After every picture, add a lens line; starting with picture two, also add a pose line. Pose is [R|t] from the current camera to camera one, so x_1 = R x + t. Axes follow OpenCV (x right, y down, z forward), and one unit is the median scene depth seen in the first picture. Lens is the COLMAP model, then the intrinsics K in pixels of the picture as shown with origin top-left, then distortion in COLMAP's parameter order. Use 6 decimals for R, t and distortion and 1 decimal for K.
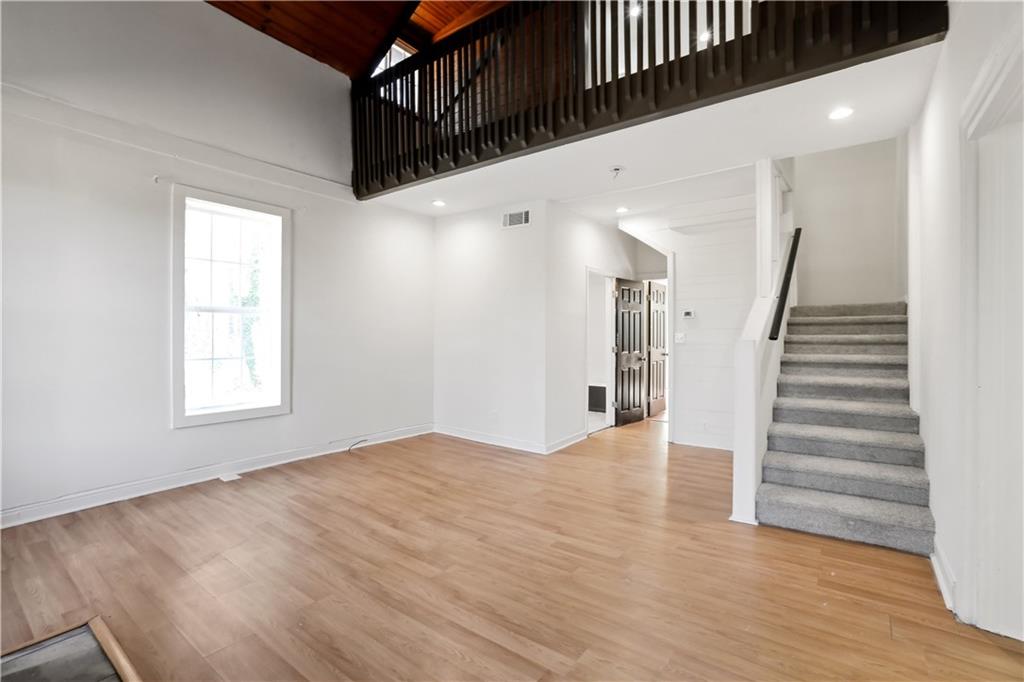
lens RADIAL K [[451.4, 0, 514.1], [0, 451.4, 352.8], [0, 0, 1]] dist [-0.001517, 0.000213]
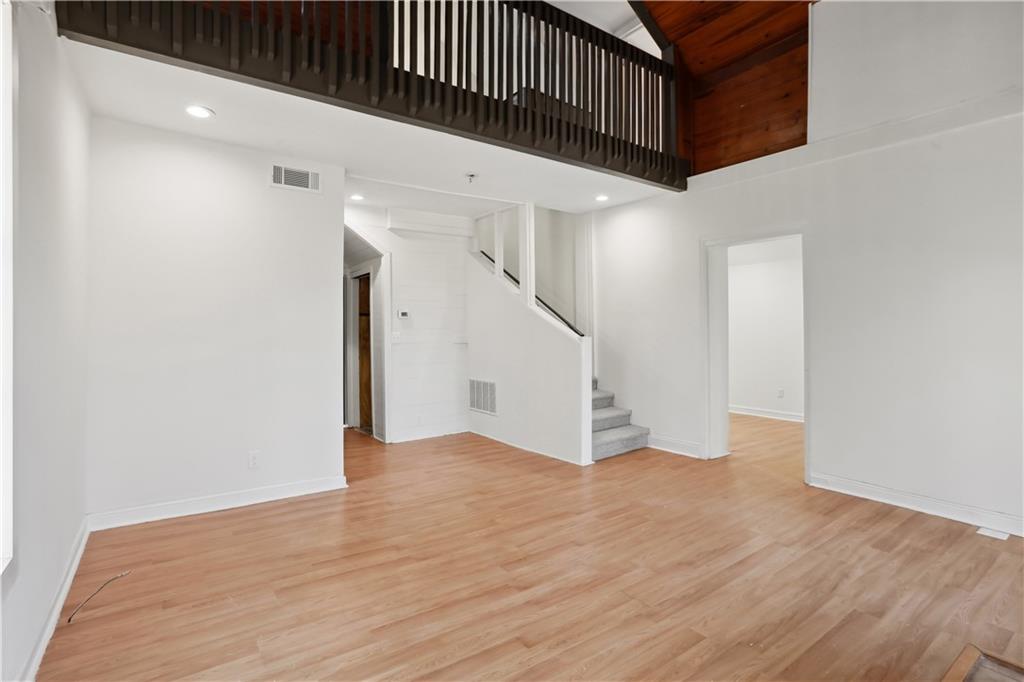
lens RADIAL K [[478.6, 0, 510.5], [0, 478.6, 336.7], [0, 0, 1]] dist [-0.013769, 0.000279]
pose [[0.306423, -0.006379, 0.951874, -0.940475], [0.040900, 0.999142, -0.006470, -0.028853], [-0.951016, 0.040914, 0.306421, 0.693785]]
